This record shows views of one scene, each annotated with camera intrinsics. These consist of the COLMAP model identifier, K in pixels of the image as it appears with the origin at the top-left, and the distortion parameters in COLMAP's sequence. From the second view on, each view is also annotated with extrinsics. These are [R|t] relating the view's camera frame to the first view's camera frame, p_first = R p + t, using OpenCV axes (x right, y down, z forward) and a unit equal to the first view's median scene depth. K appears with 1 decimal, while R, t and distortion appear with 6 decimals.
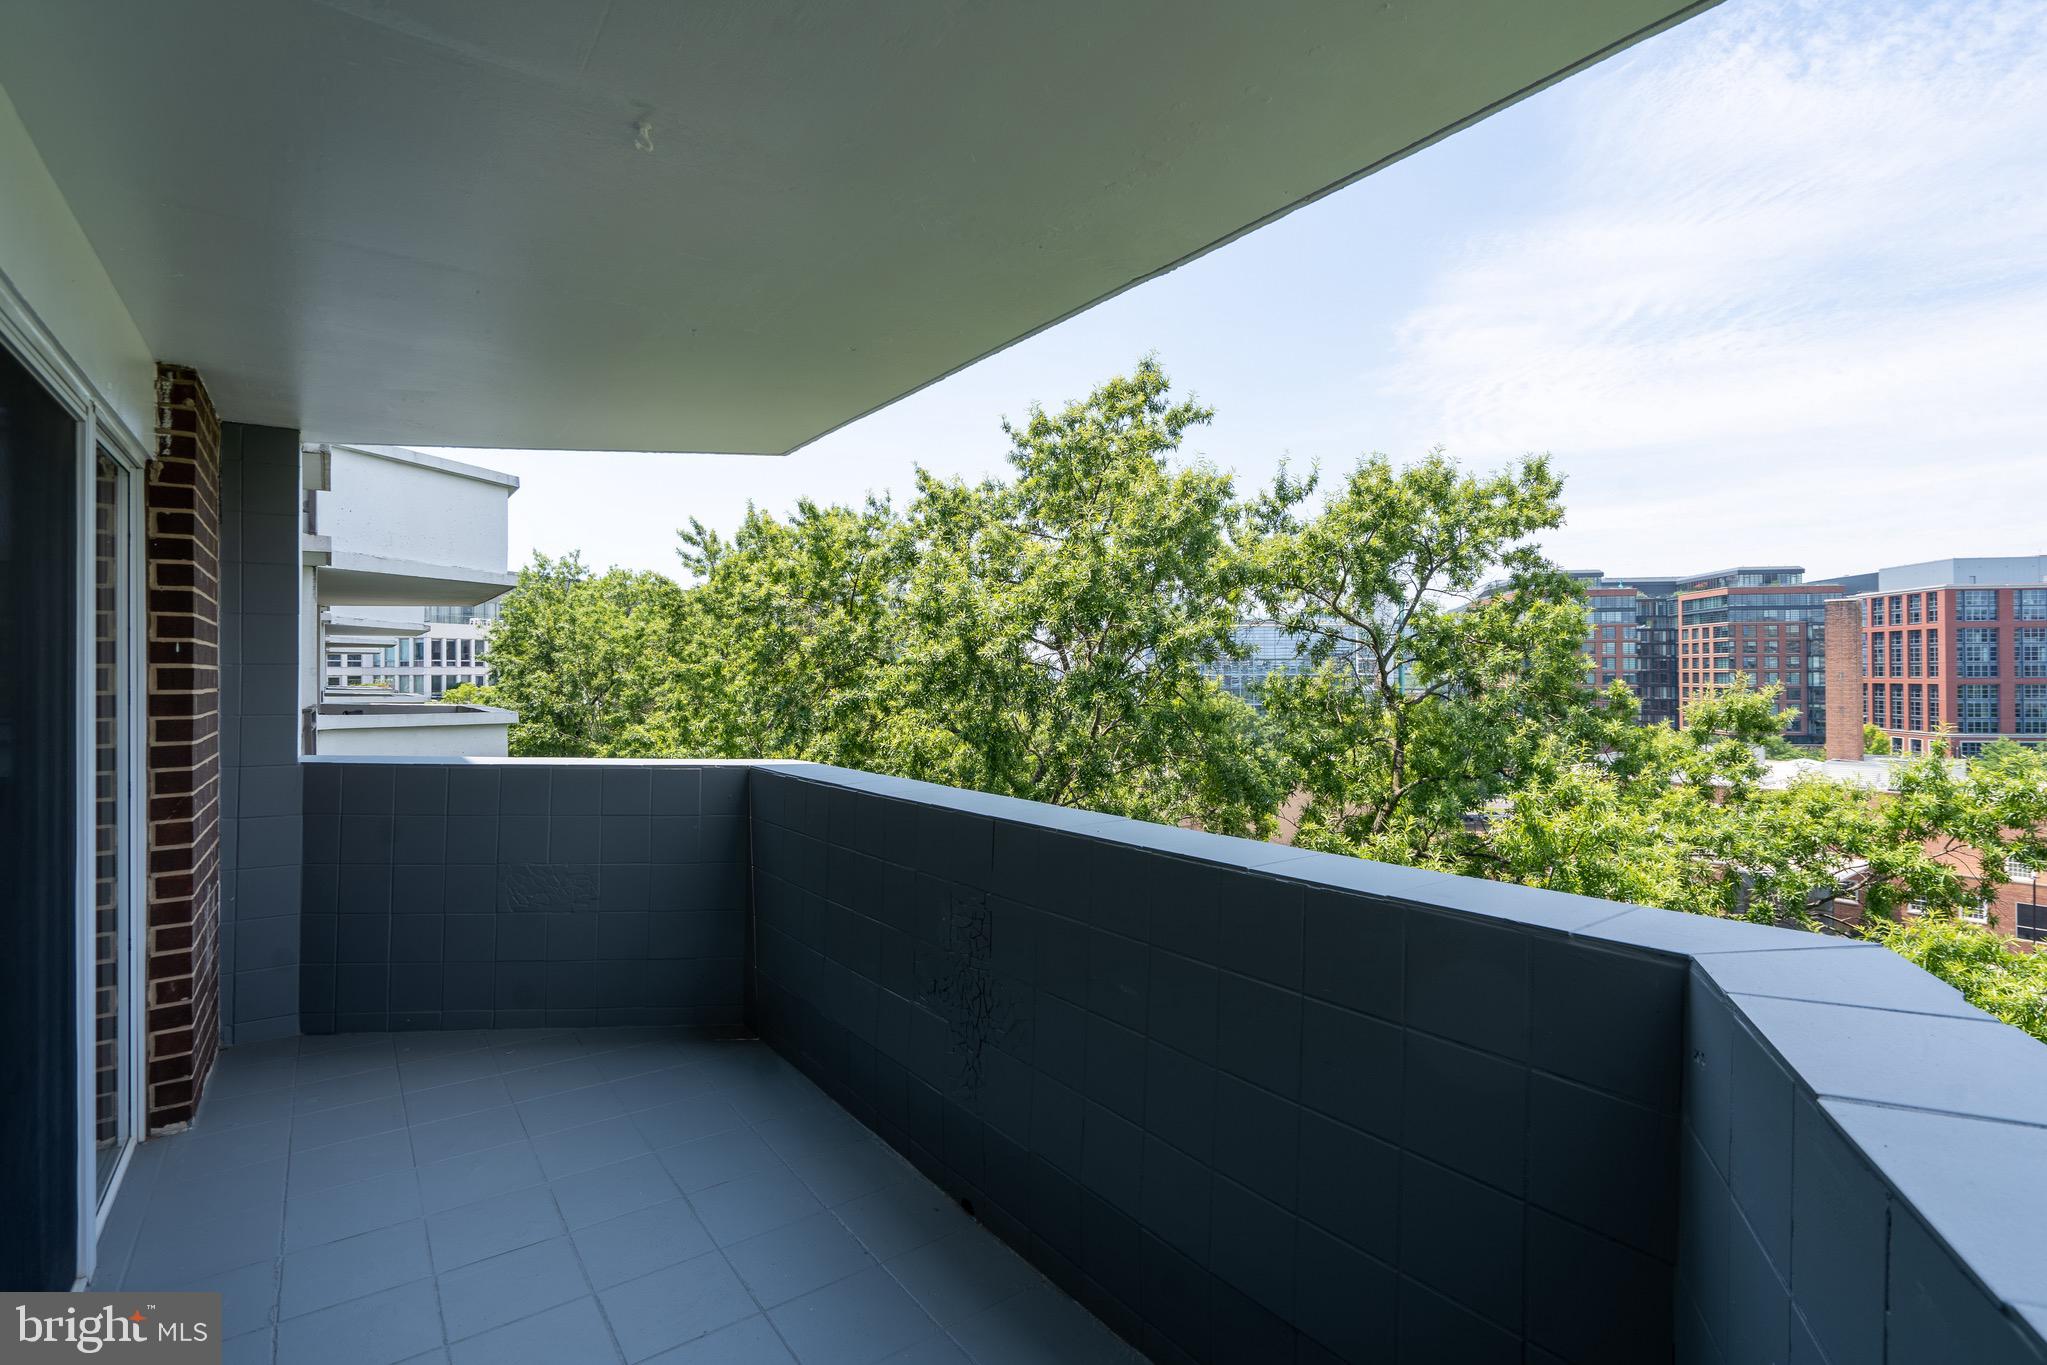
lens RADIAL K [[956.3, 0, 1015.5], [0, 956.3, 671.8], [0, 0, 1]] dist [0.001426, 0.000424]
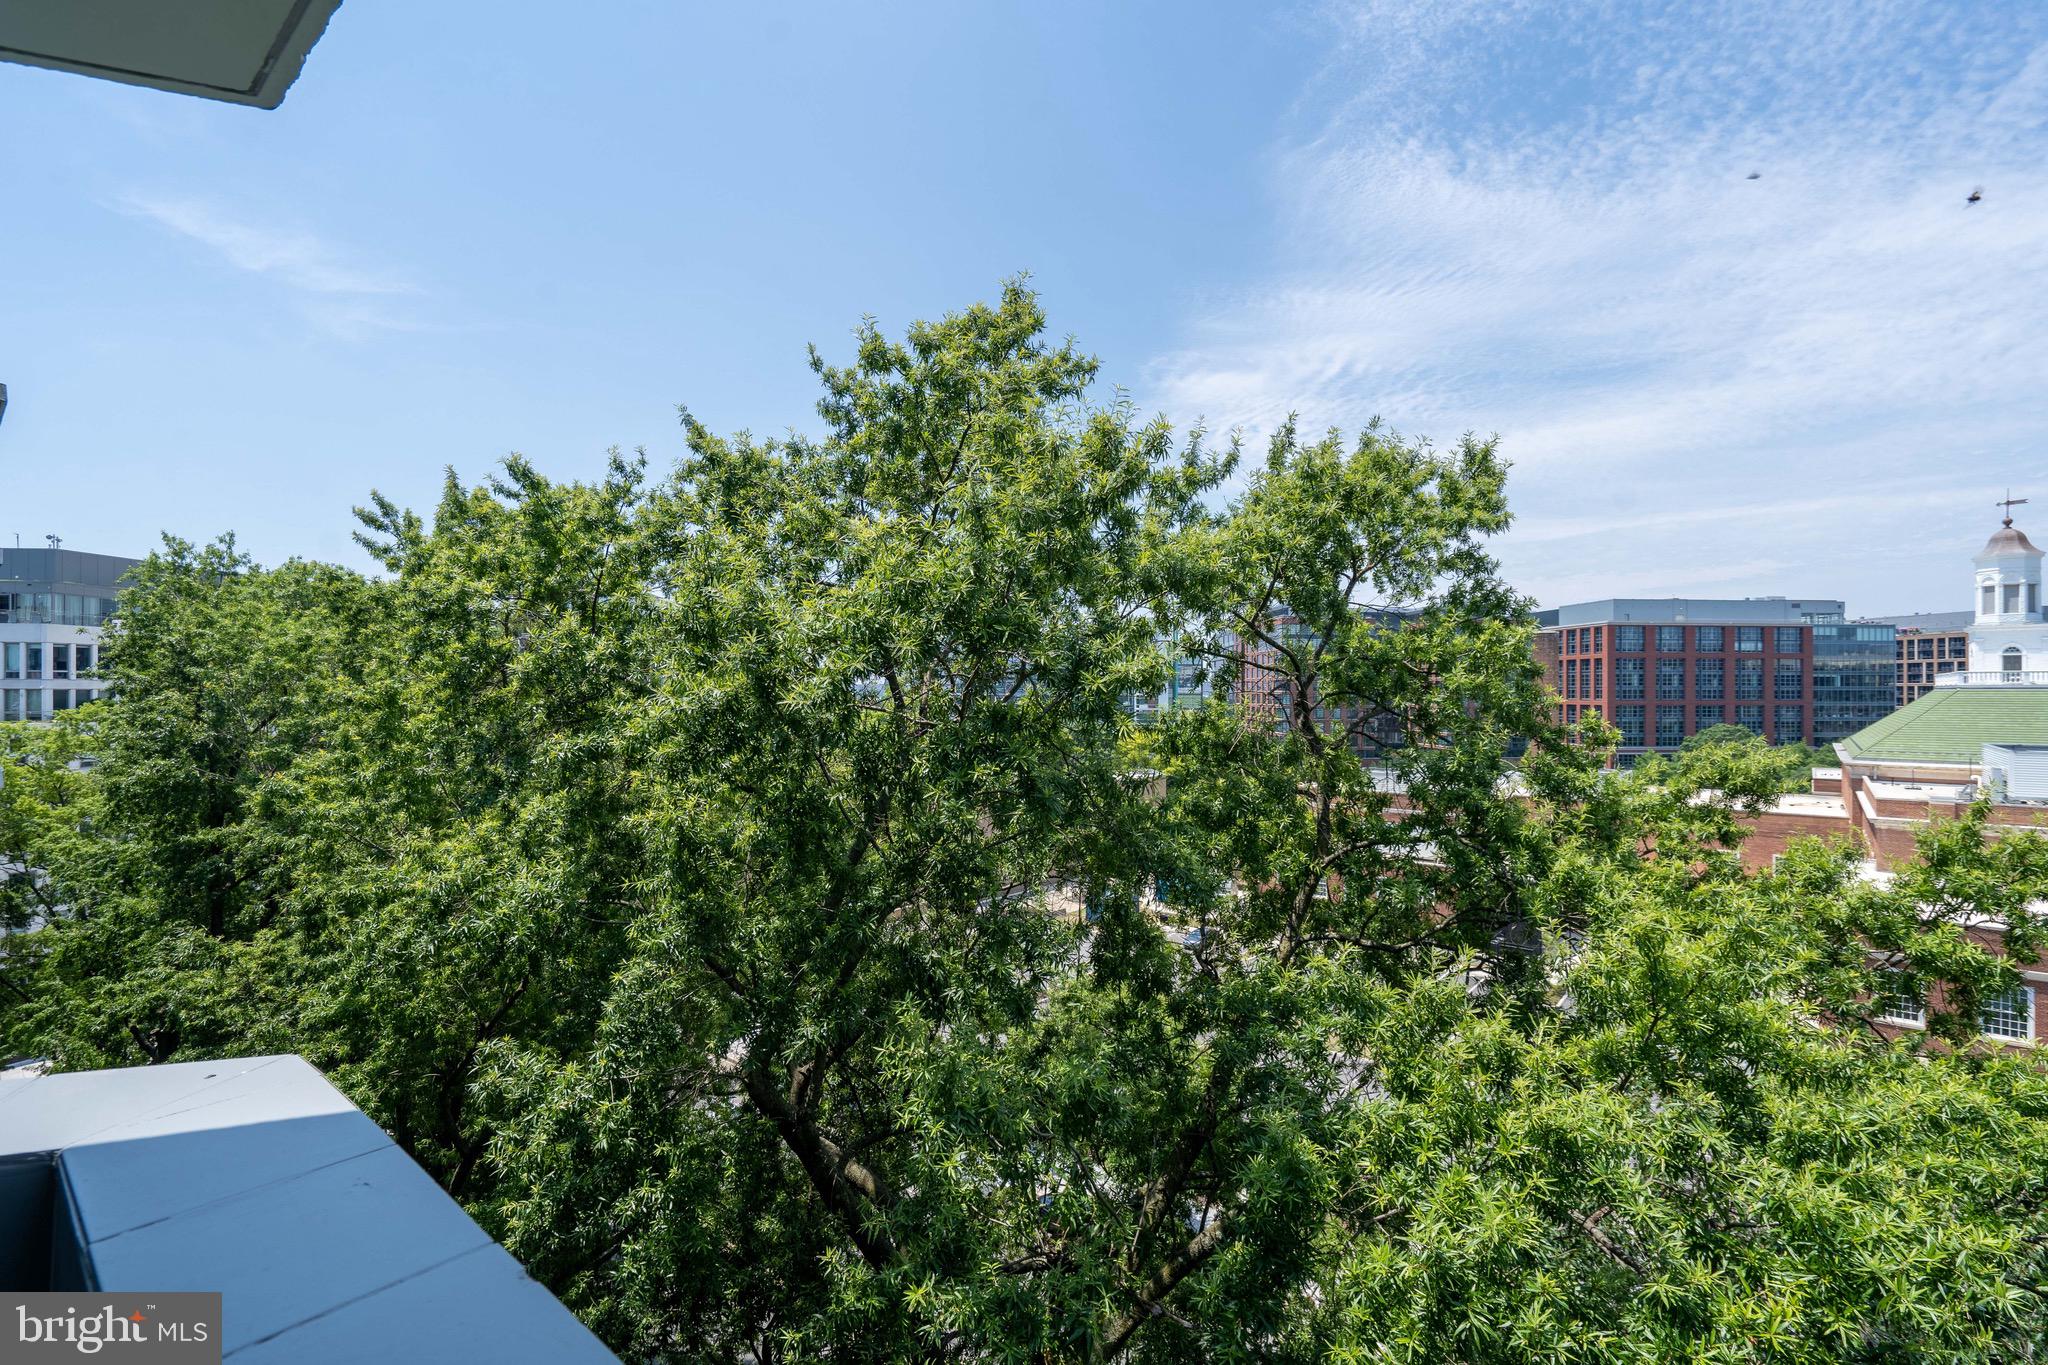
lens RADIAL K [[956.8, 0, 1016.0], [0, 956.8, 671.8], [0, 0, 1]] dist [0.001426, 0.000424]
pose [[0.974495, 0.005772, 0.224335, -0.020581], [-0.002674, 0.999897, -0.014108, -0.014508], [-0.224393, 0.013148, 0.974410, 0.225273]]
